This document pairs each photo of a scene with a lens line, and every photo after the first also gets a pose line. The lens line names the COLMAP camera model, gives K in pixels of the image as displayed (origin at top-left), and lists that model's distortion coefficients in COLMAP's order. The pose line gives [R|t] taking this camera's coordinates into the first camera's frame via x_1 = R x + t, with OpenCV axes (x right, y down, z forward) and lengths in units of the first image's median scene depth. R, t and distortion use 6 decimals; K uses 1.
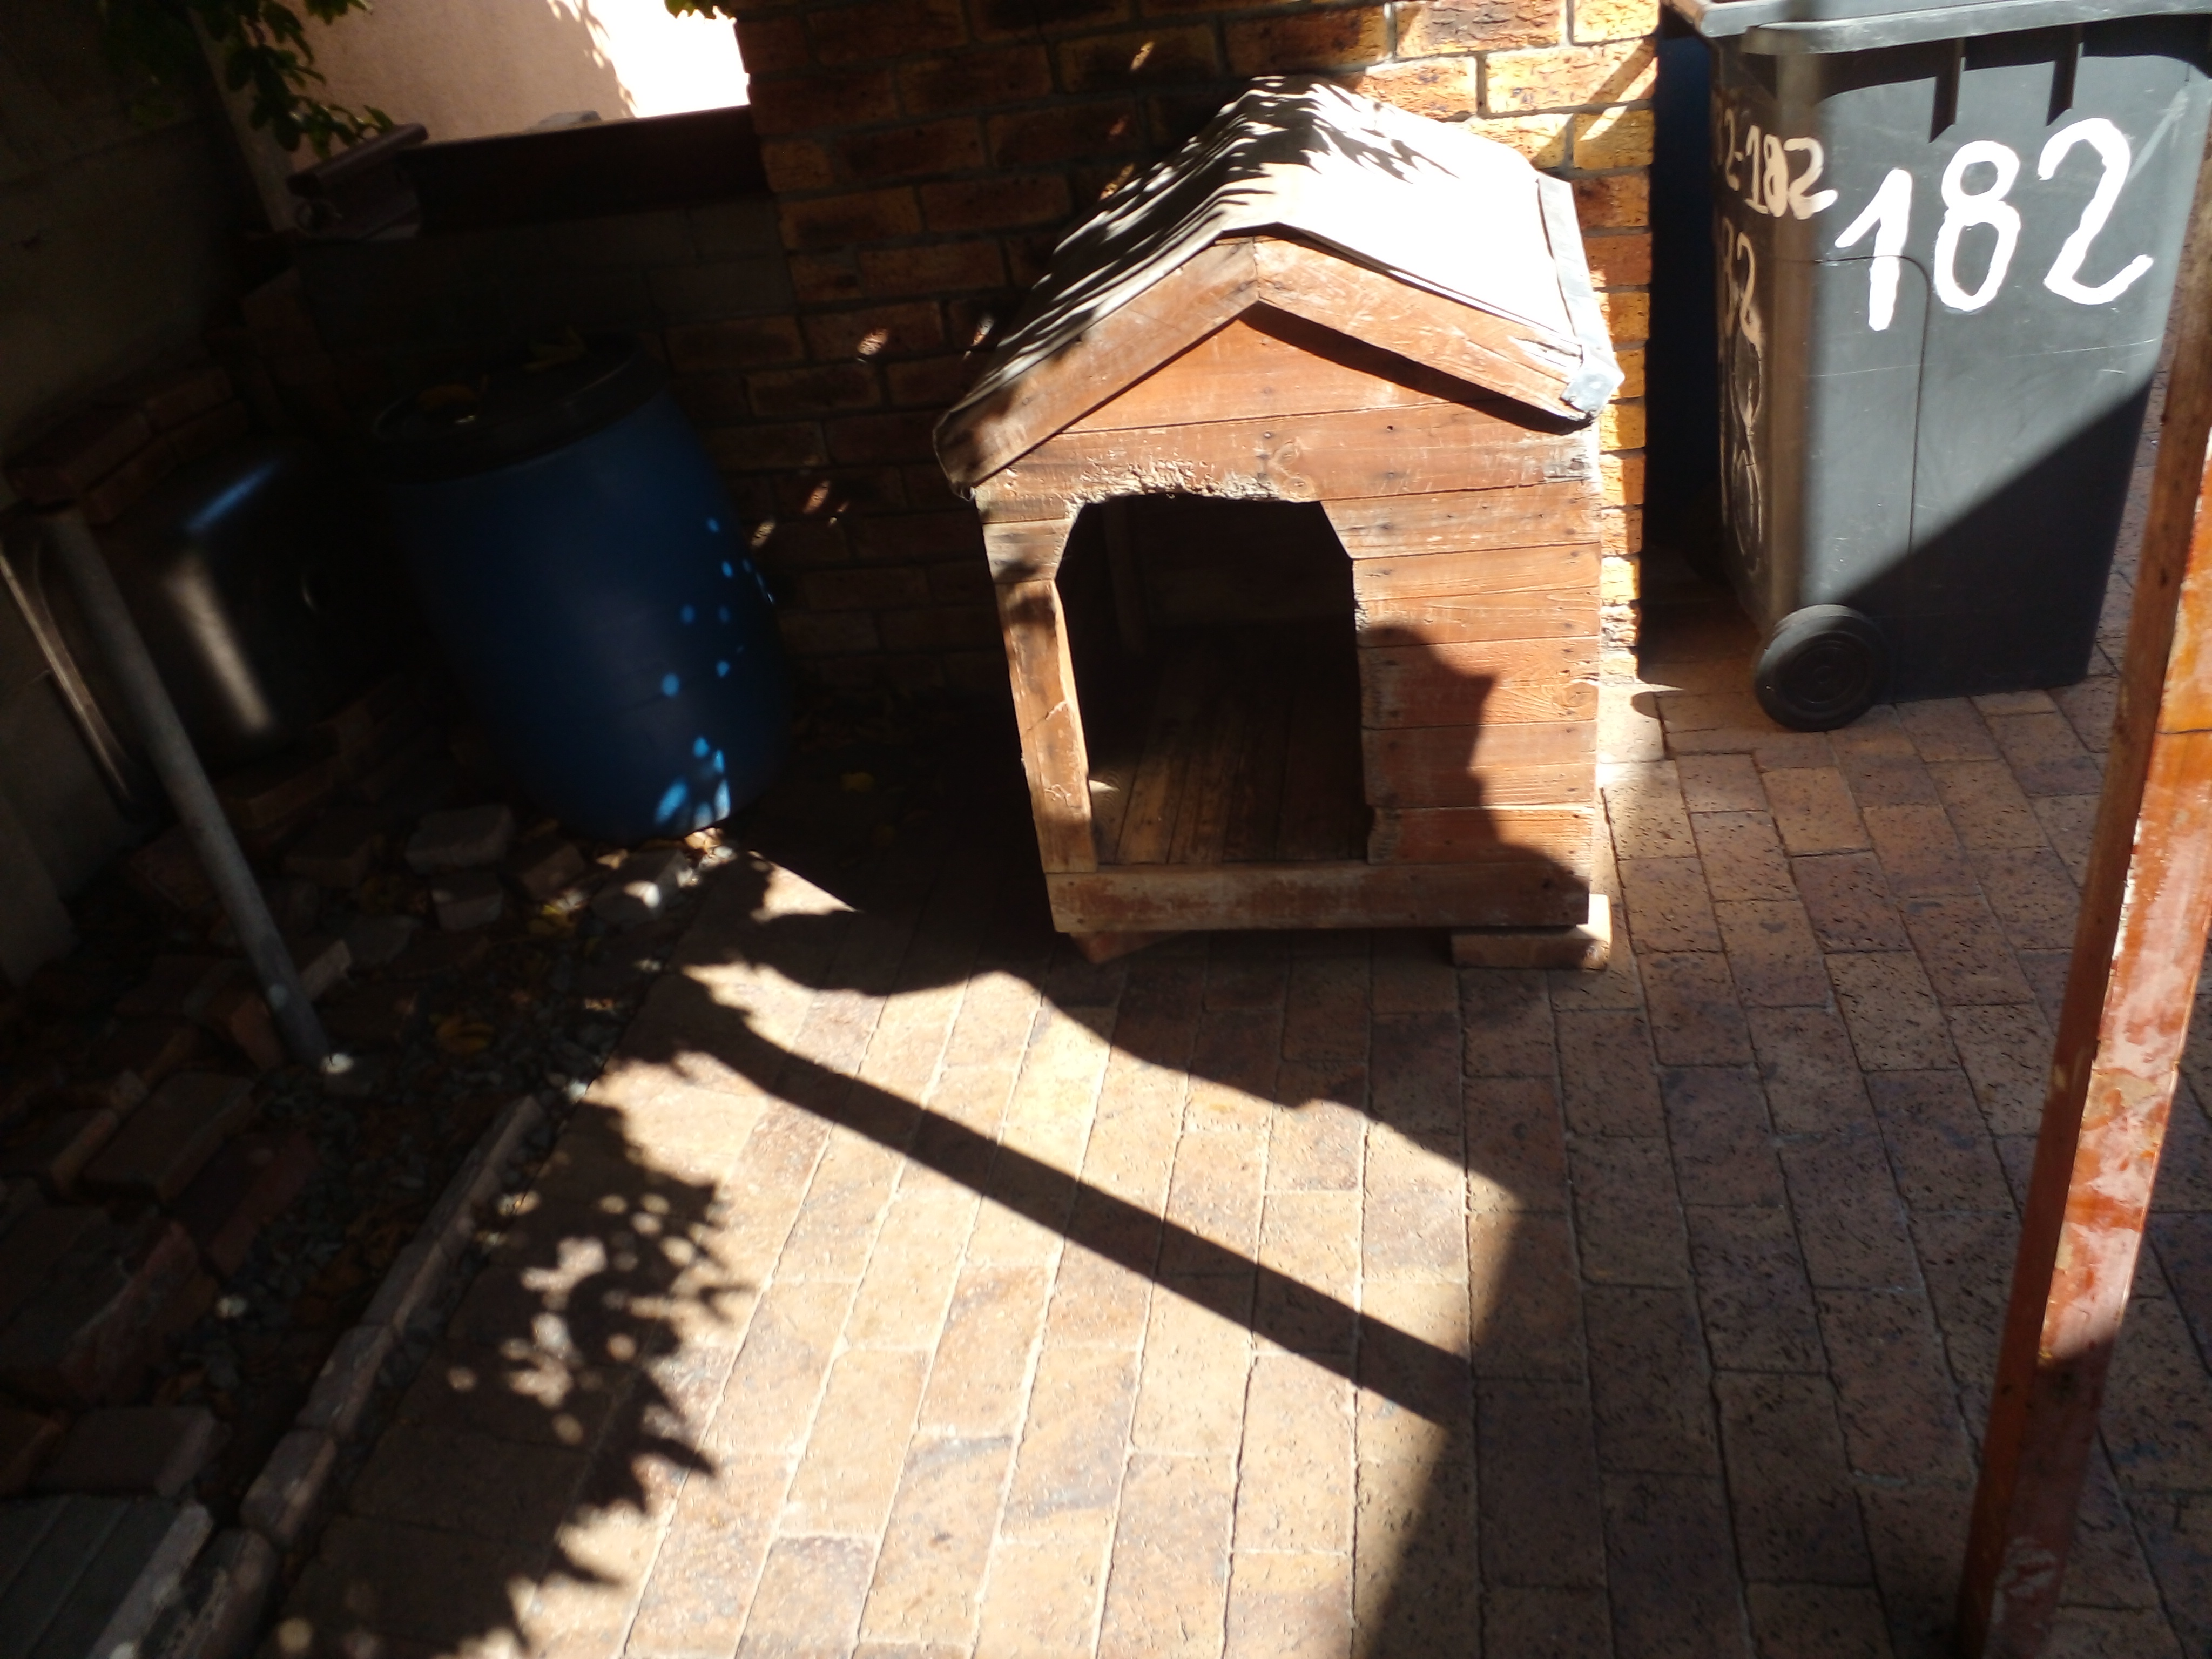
lens RADIAL K [[1703.2, 0, 1057.9], [0, 1703.2, 830.3], [0, 0, 1]] dist [0.009067, -0.001210]
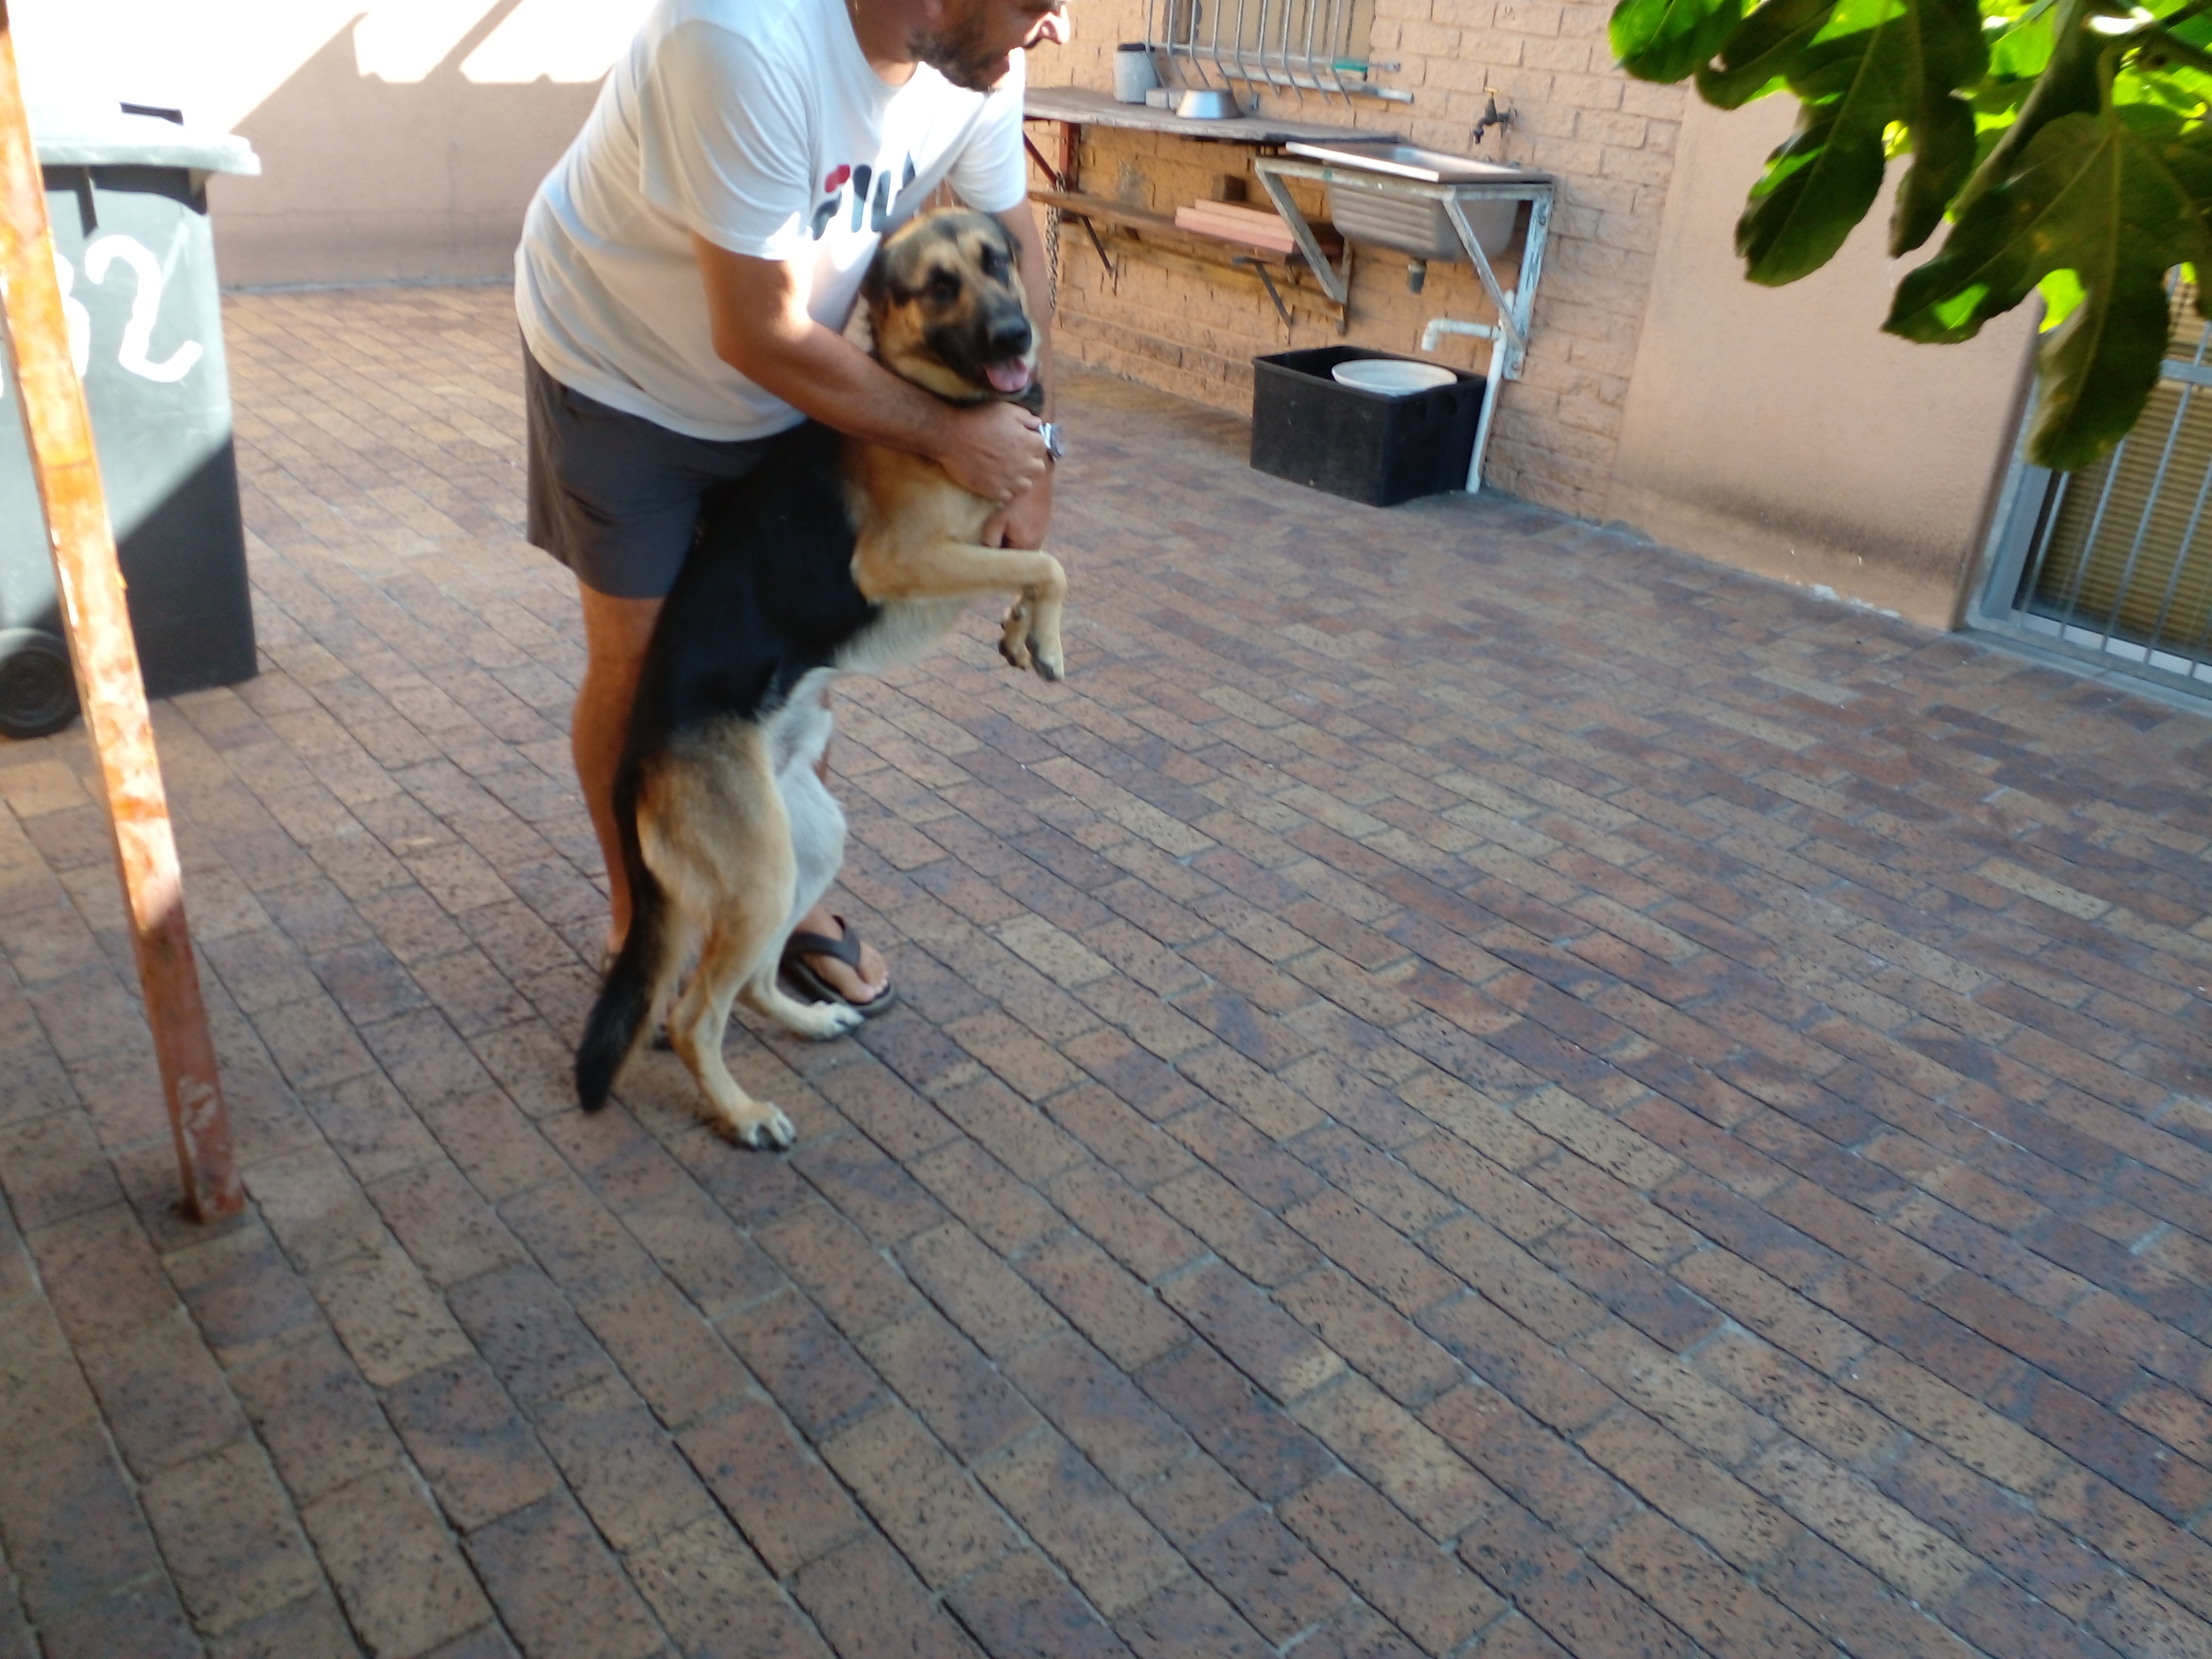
lens RADIAL K [[1703.2, 0, 1057.9], [0, 1703.2, 830.3], [0, 0, 1]] dist [0.009067, -0.001210]
pose [[0.619889, -0.171824, 0.765646, -0.041469], [0.264829, 0.964293, 0.001991, 0.284637], [-0.738650, 0.201532, 0.643259, -0.385449]]
